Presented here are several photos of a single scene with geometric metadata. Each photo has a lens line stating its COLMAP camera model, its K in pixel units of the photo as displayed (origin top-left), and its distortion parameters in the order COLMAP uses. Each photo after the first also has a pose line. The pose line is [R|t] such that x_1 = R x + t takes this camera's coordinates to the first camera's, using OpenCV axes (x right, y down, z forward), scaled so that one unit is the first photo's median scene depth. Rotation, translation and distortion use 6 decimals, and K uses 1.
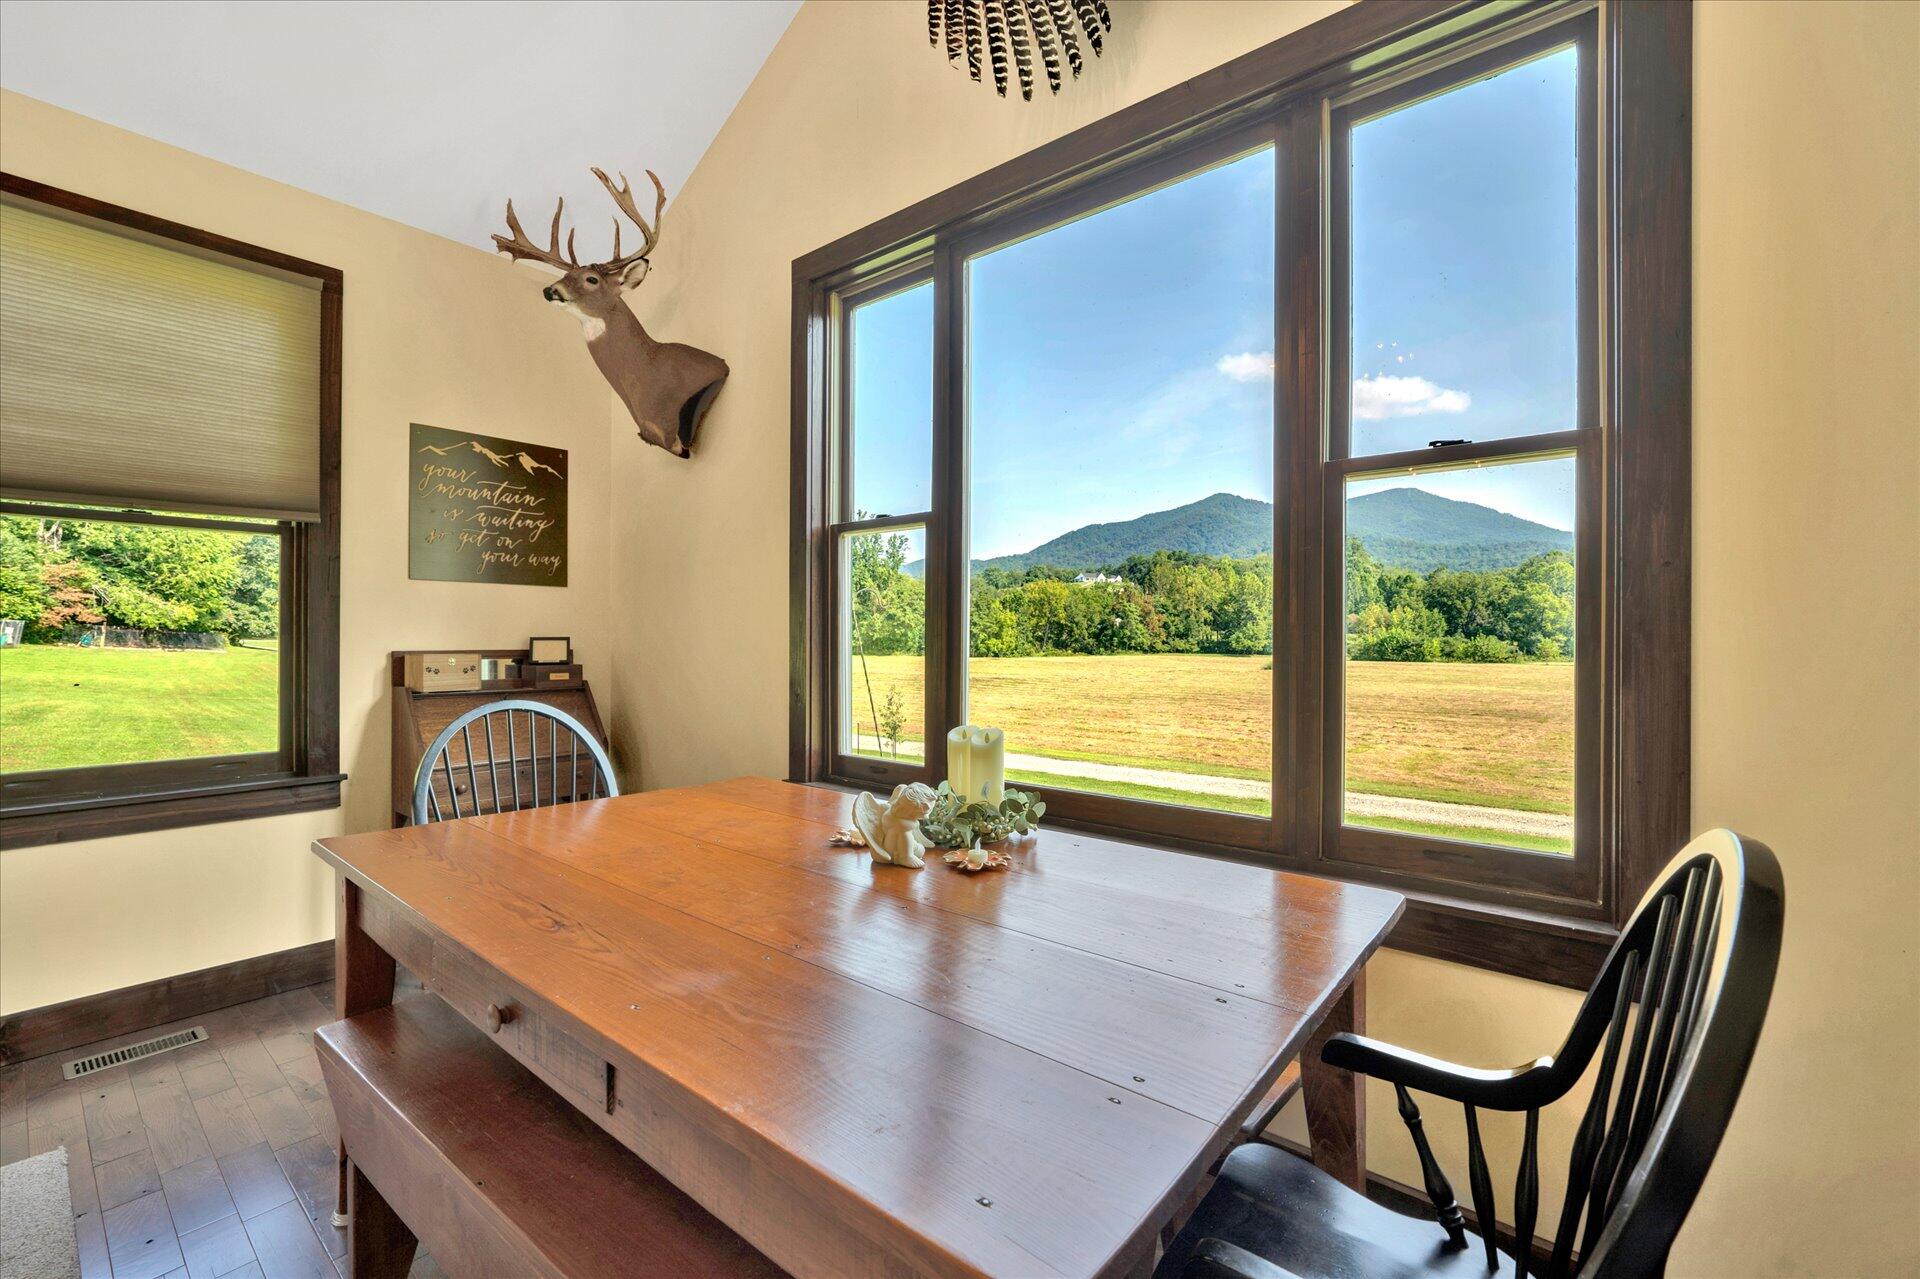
lens RADIAL K [[798.5, 0, 952.4], [0, 798.5, 636.7], [0, 0, 1]] dist [-0.019345, 0.007964]
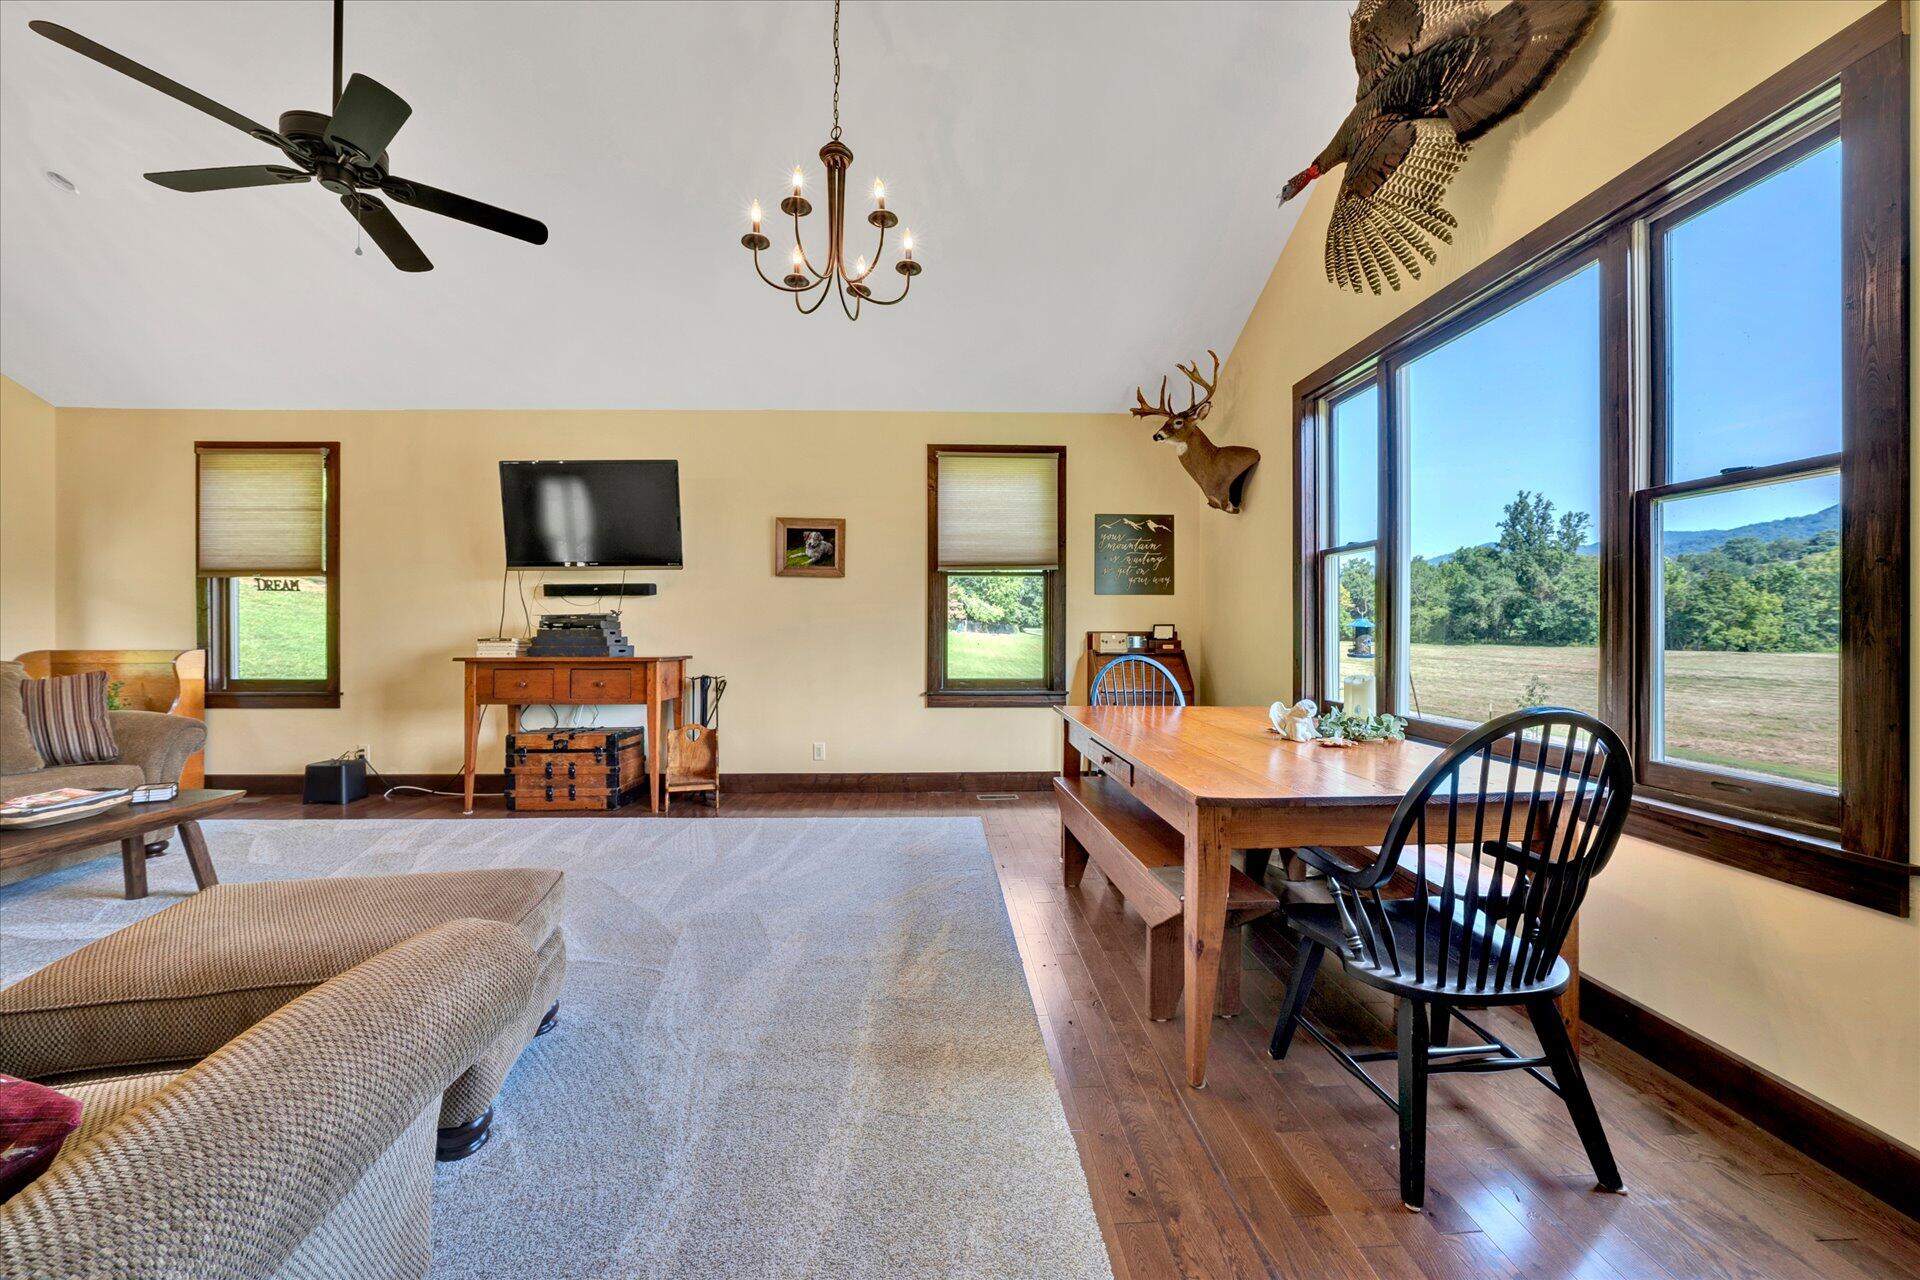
lens RADIAL K [[670.8, 0, 960.0], [0, 670.8, 640.0], [0, 0, 1]] dist [-0.027870, 0.006364]
pose [[0.676689, 0.013186, -0.736151, 0.302086], [0.001804, 0.999807, 0.019566, 0.006160], [0.736267, -0.014568, 0.676535, -0.357107]]
